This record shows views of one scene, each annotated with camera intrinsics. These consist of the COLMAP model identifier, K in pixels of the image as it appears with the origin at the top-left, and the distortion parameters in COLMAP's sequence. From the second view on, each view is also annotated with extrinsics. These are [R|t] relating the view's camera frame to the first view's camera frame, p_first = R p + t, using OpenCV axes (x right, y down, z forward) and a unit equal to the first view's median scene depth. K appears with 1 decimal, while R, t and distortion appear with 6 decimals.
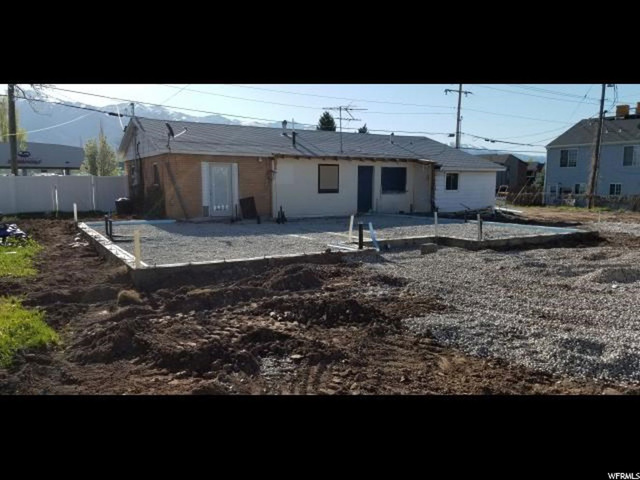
lens RADIAL K [[487.1, 0, 320.0], [0, 487.1, 240.0], [0, 0, 1]] dist [0.060080, -0.002815]
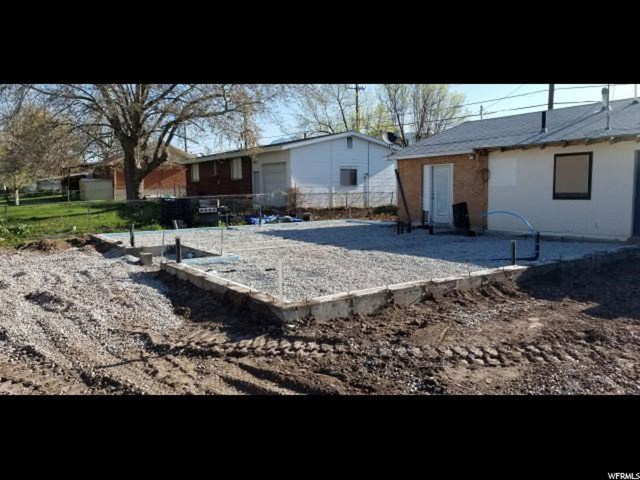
lens RADIAL K [[487.1, 0, 320.0], [0, 487.1, 240.0], [0, 0, 1]] dist [0.060080, -0.002815]
pose [[0.128623, 0.089036, -0.987689, 0.618411], [-0.119591, 0.990086, 0.073678, -0.054638], [0.984456, 0.108642, 0.137995, 0.617878]]
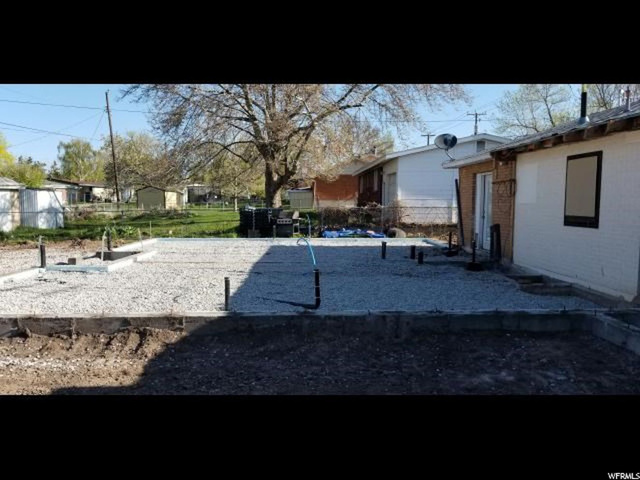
lens RADIAL K [[487.1, 0, 320.0], [0, 487.1, 240.0], [0, 0, 1]] dist [0.060080, -0.002815]
pose [[-0.424849, 0.057424, -0.903441, 0.481397], [-0.132821, 0.983232, 0.124955, -0.110422], [0.895467, 0.173083, -0.410098, 1.001187]]
